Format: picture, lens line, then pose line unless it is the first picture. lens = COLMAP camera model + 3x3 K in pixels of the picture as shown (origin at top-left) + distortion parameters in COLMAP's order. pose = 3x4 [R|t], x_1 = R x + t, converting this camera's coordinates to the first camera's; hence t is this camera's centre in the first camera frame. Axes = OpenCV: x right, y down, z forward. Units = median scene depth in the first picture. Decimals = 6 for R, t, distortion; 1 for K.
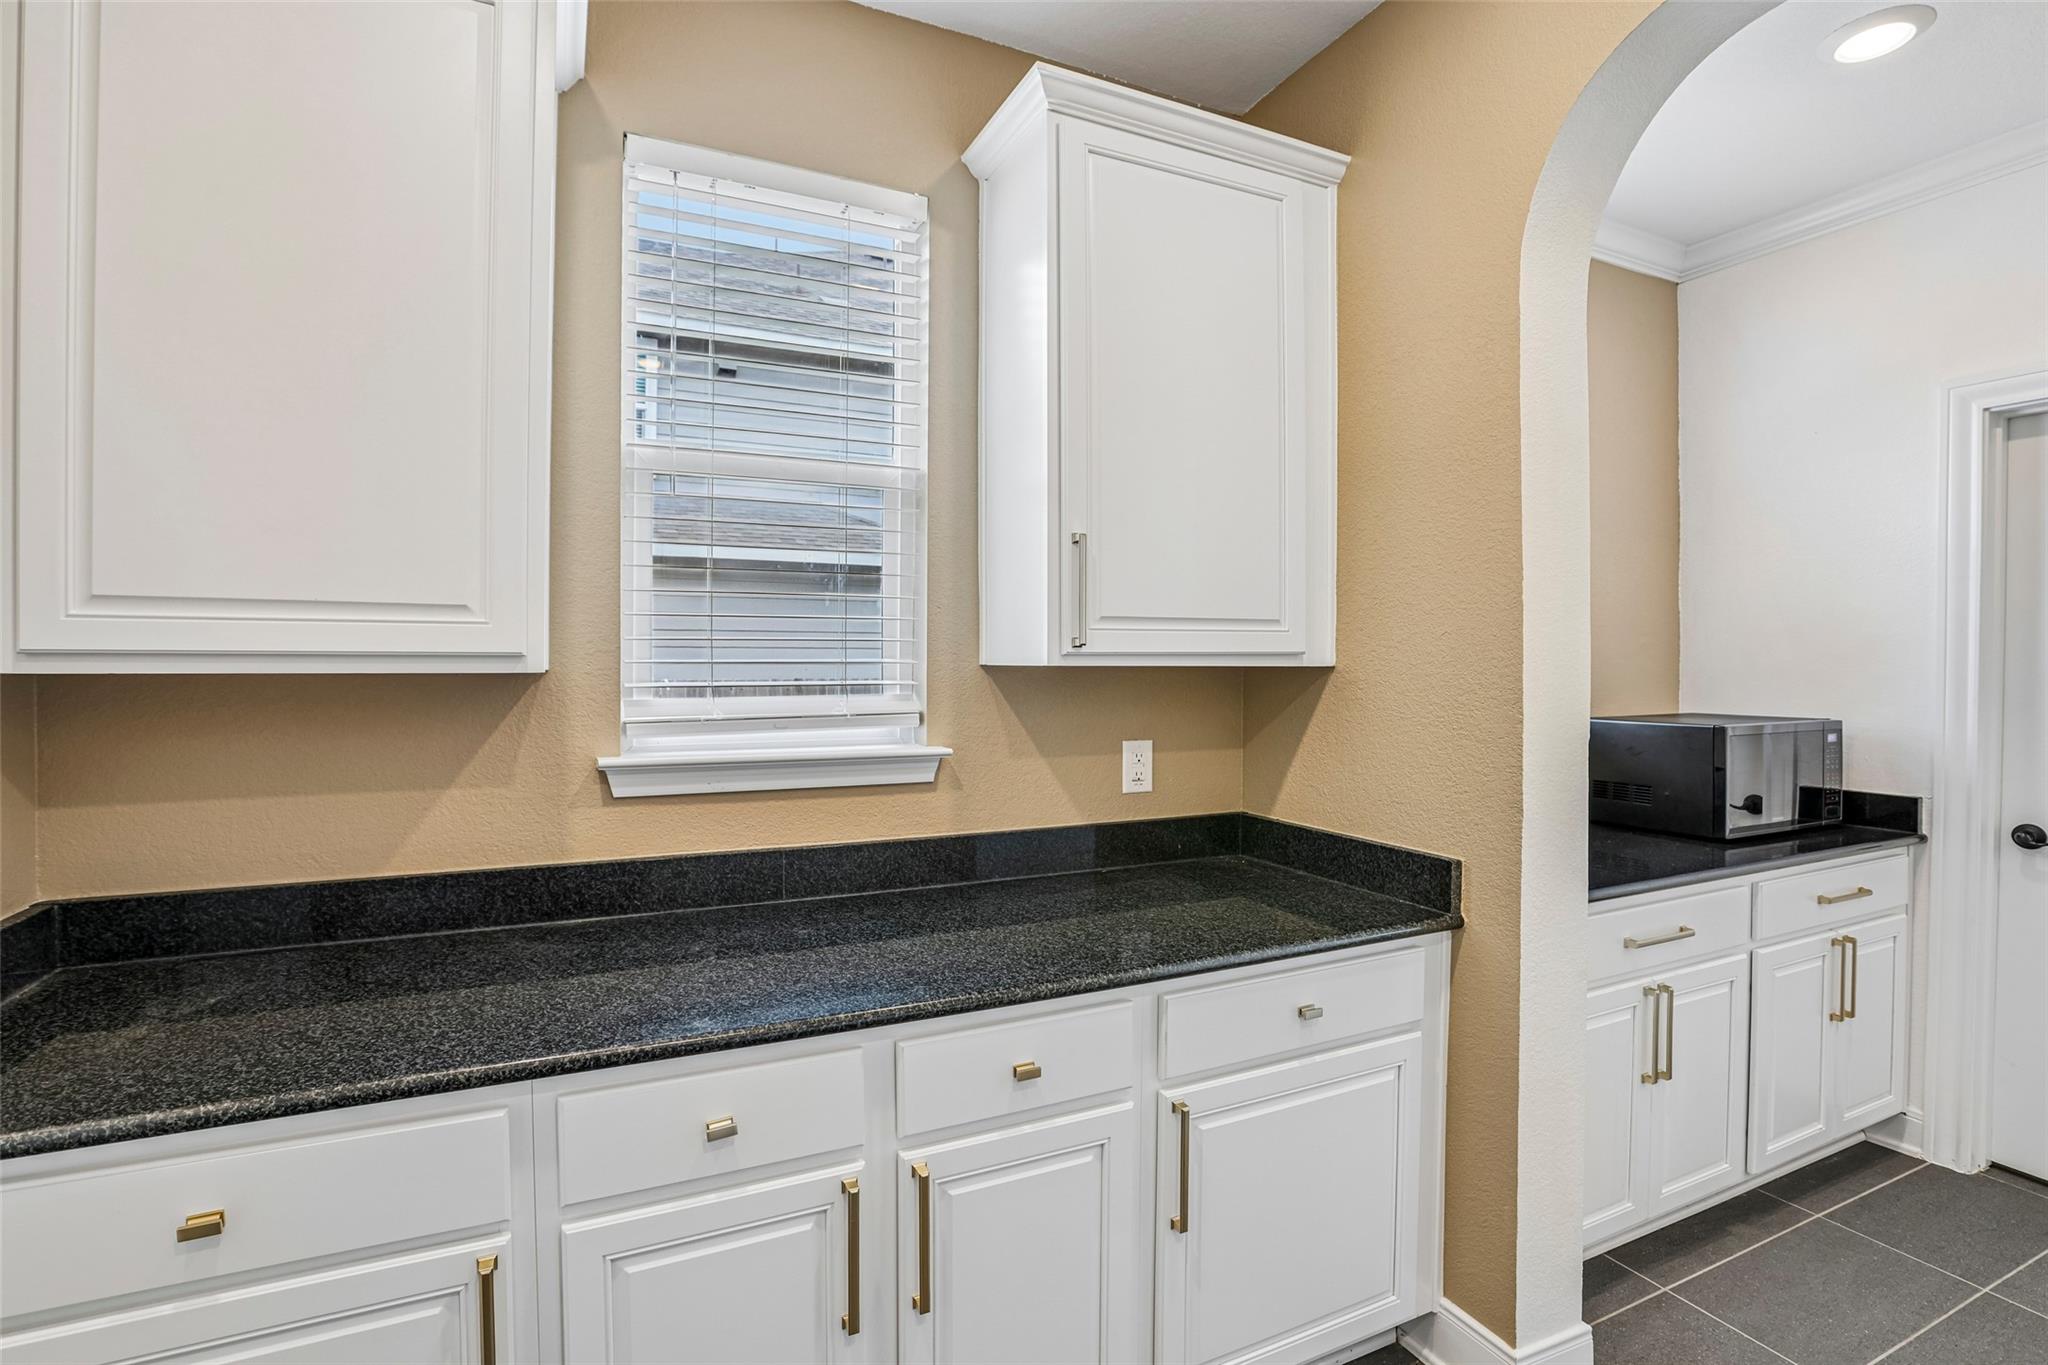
lens RADIAL K [[928.7, 0, 1013.5], [0, 928.7, 692.3], [0, 0, 1]] dist [-0.032718, 0.003909]
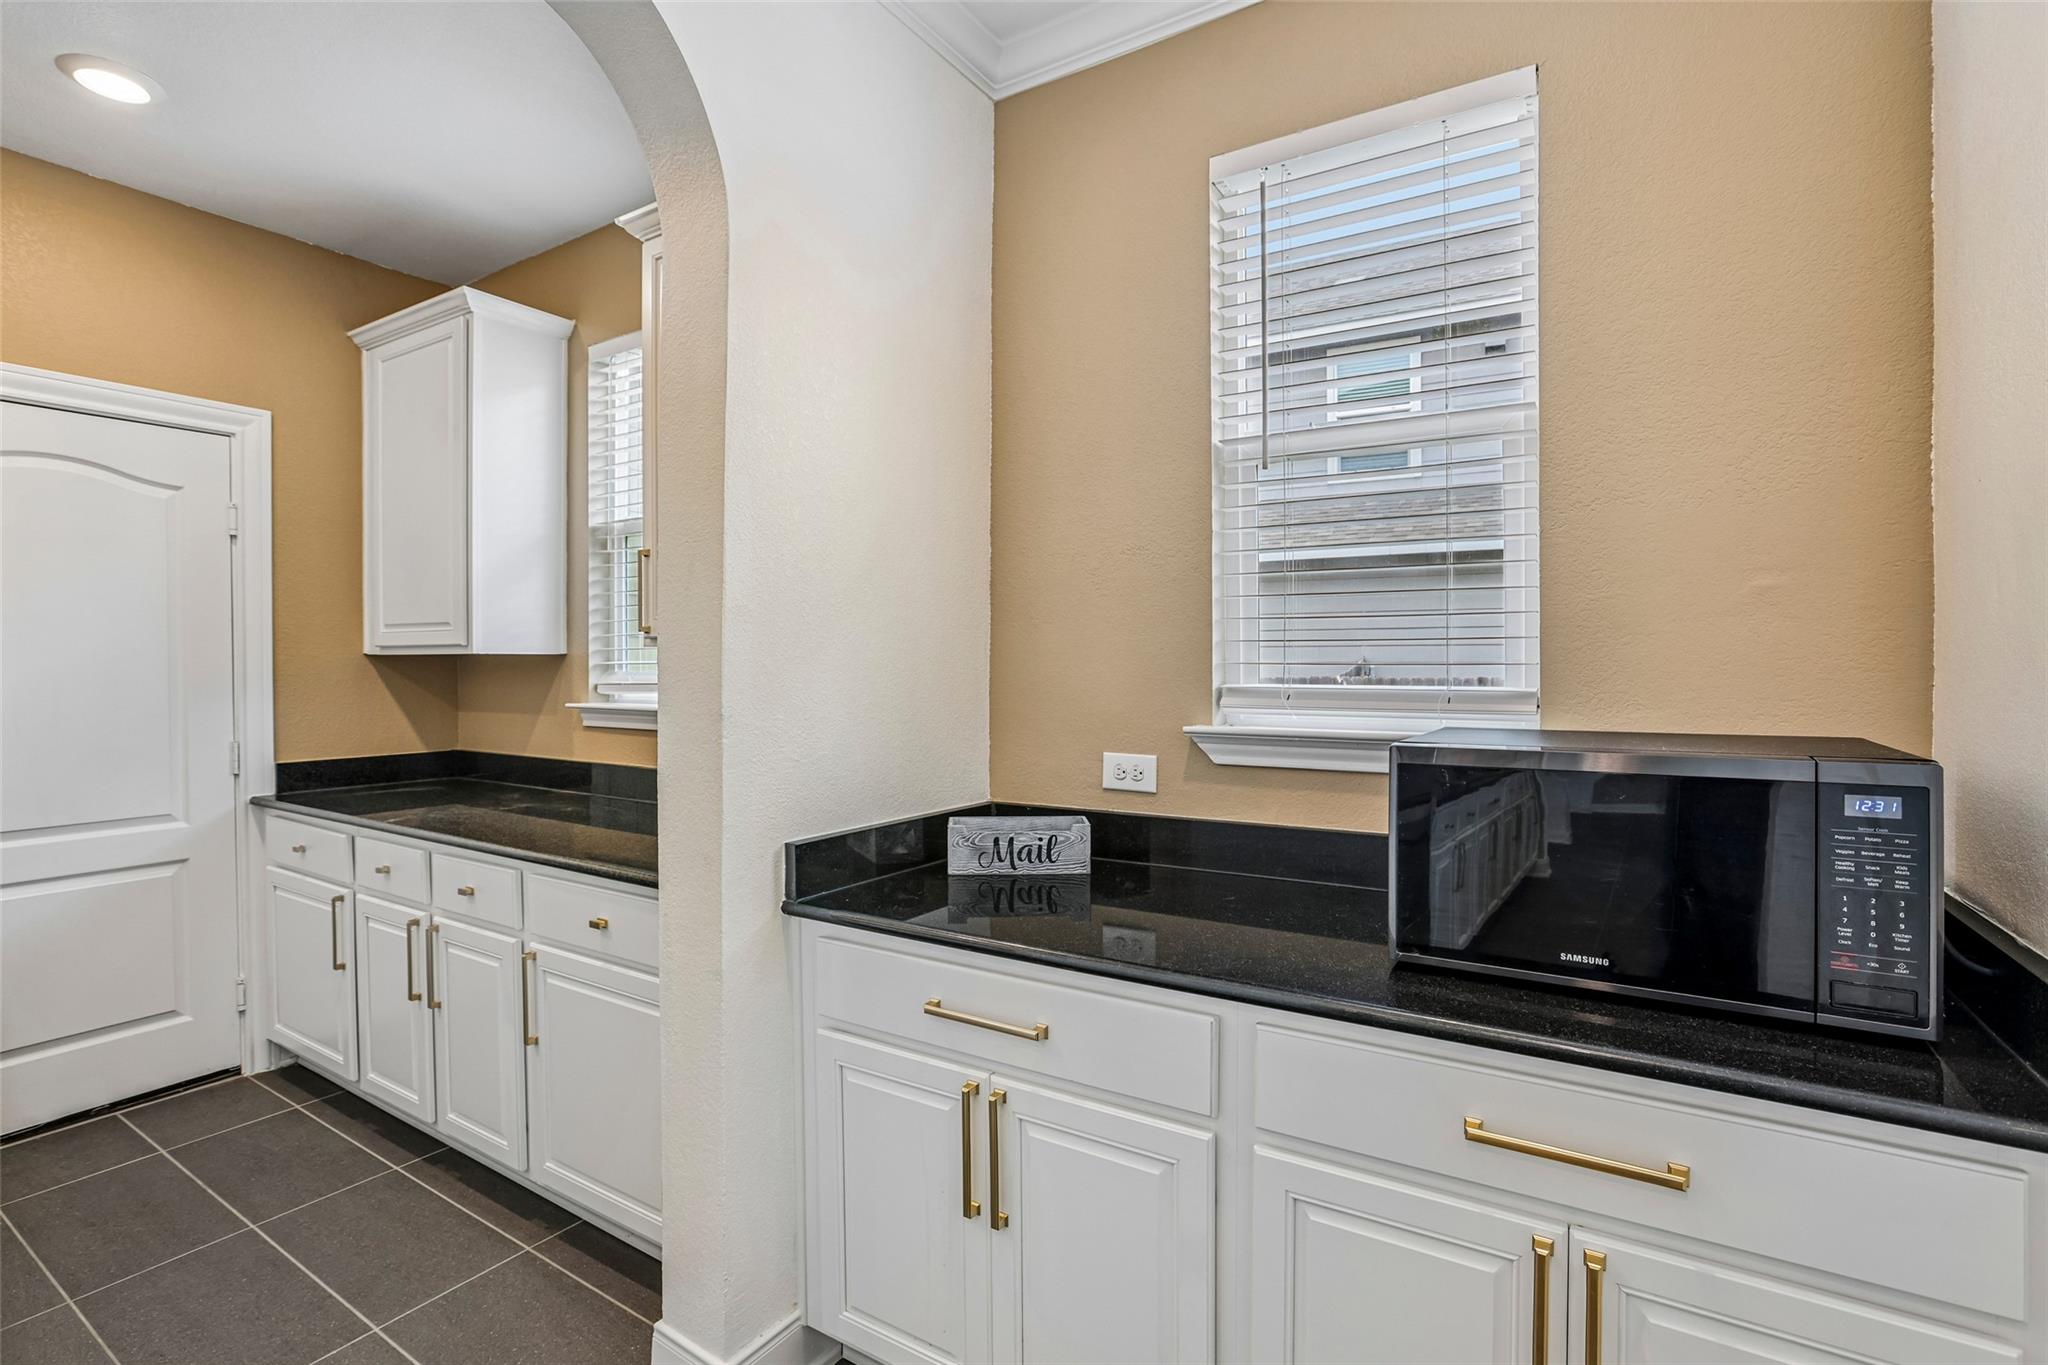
lens RADIAL K [[928.7, 0, 1015.4], [0, 928.7, 671.7], [0, 0, 1]] dist [-0.032718, 0.003909]
pose [[0.547689, 0.011331, -0.836605, 0.740961], [-0.009351, 0.999929, 0.007422, -0.006293], [0.836630, 0.003759, 0.547756, 0.347040]]
